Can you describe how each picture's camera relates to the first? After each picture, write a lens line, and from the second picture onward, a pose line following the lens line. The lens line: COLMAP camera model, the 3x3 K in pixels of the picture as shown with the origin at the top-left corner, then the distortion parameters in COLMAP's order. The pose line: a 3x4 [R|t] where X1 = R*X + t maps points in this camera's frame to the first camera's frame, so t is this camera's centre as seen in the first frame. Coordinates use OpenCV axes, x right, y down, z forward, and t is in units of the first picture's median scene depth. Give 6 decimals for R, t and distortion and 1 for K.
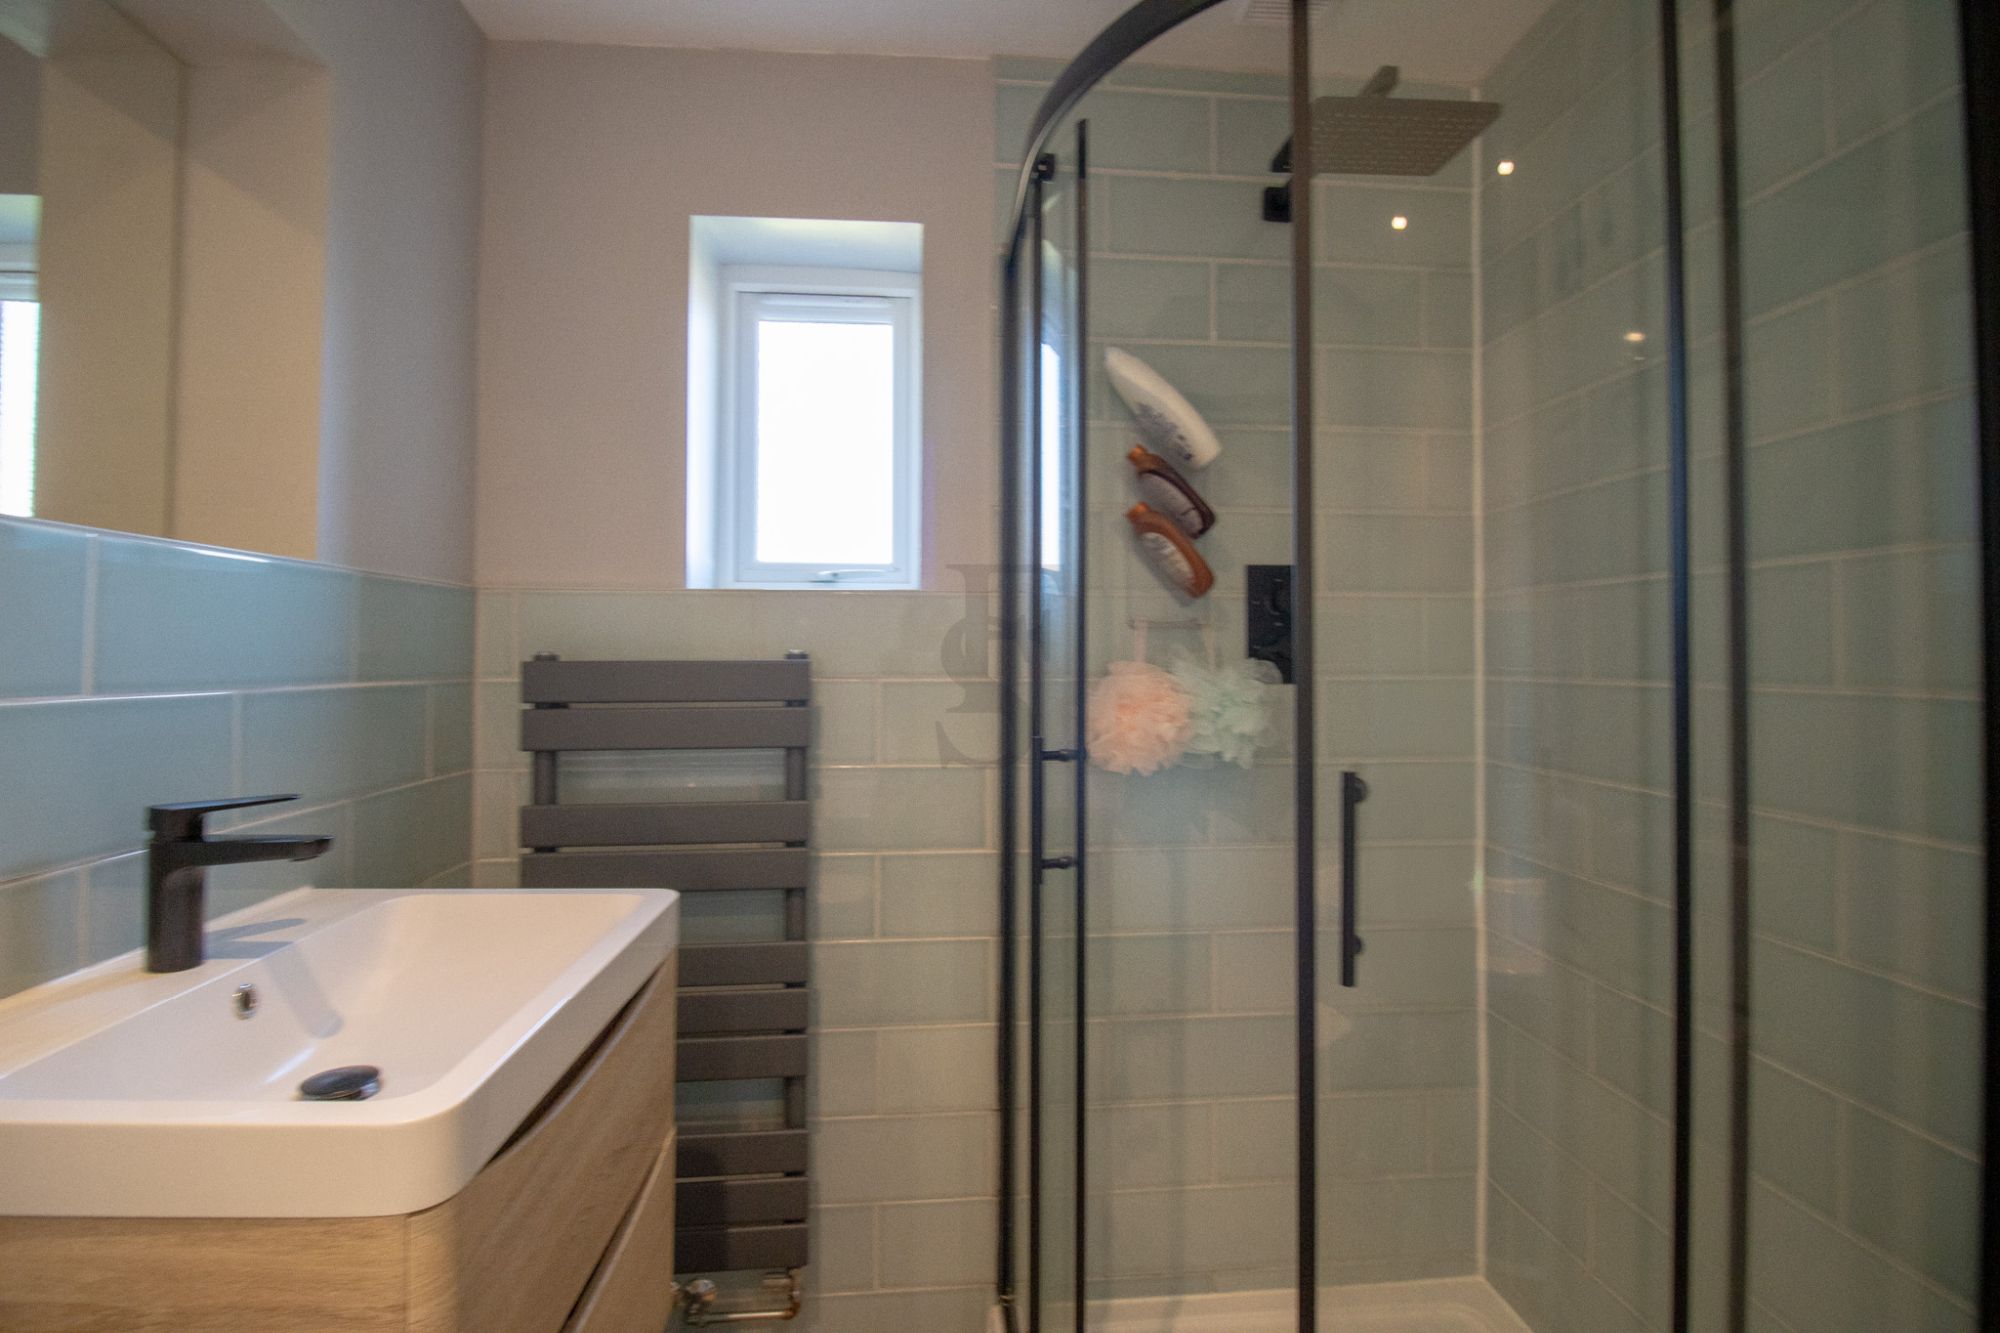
lens RADIAL K [[940.7, 0, 1005.7], [0, 940.7, 636.9], [0, 0, 1]] dist [-0.001576, -0.013081]
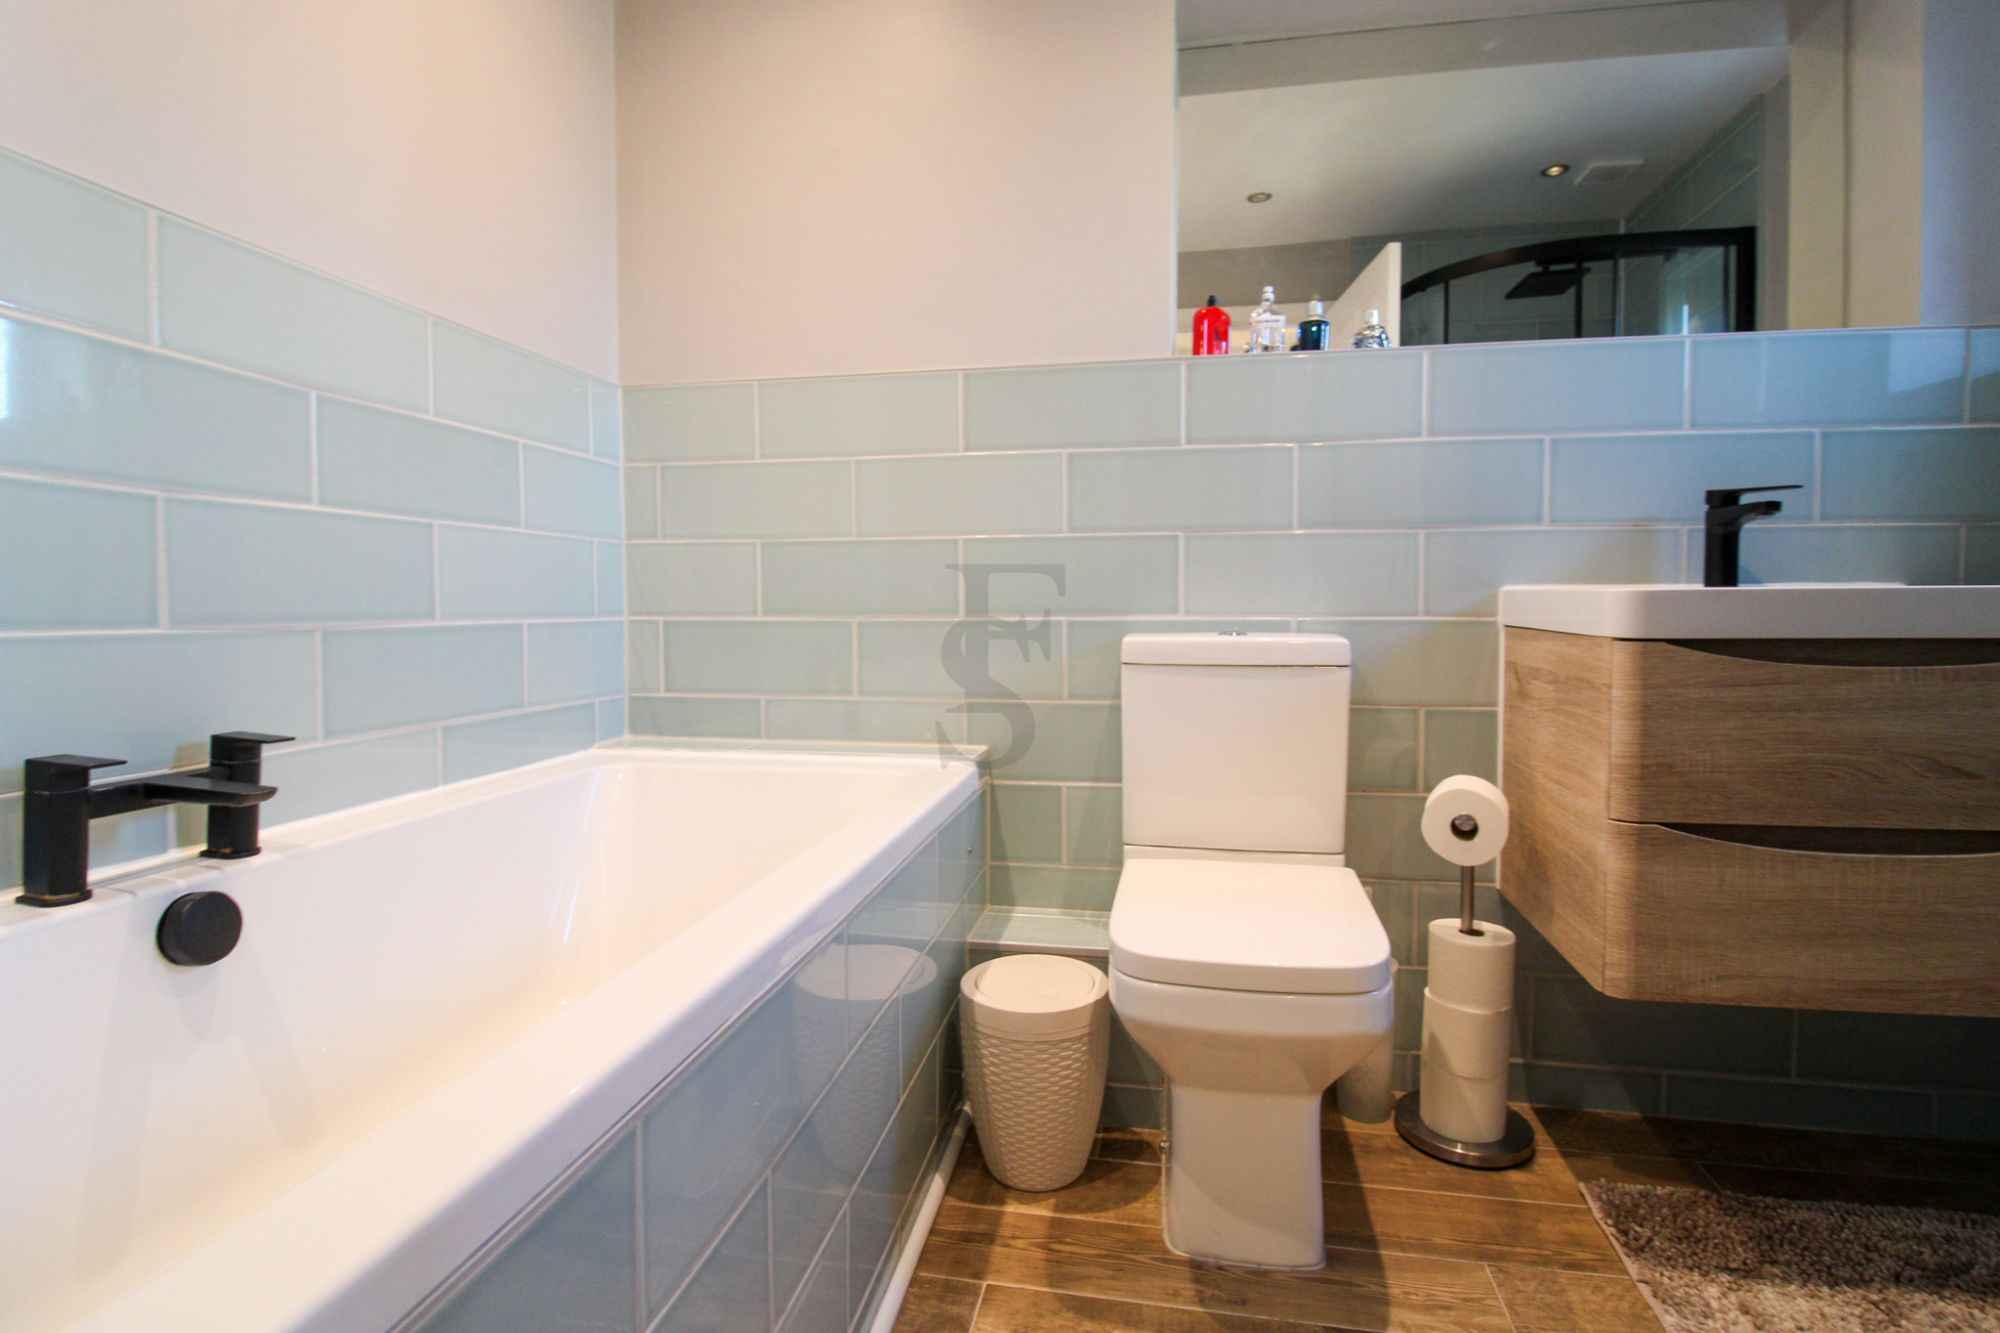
lens RADIAL K [[940.7, 0, 1005.7], [0, 940.7, 636.9], [0, 0, 1]] dist [-0.001576, -0.013081]
pose [[-0.268069, 0.038368, -0.962635, 1.034737], [0.014524, 0.999254, 0.035783, 0.356280], [0.963290, -0.004389, -0.268426, 0.212698]]
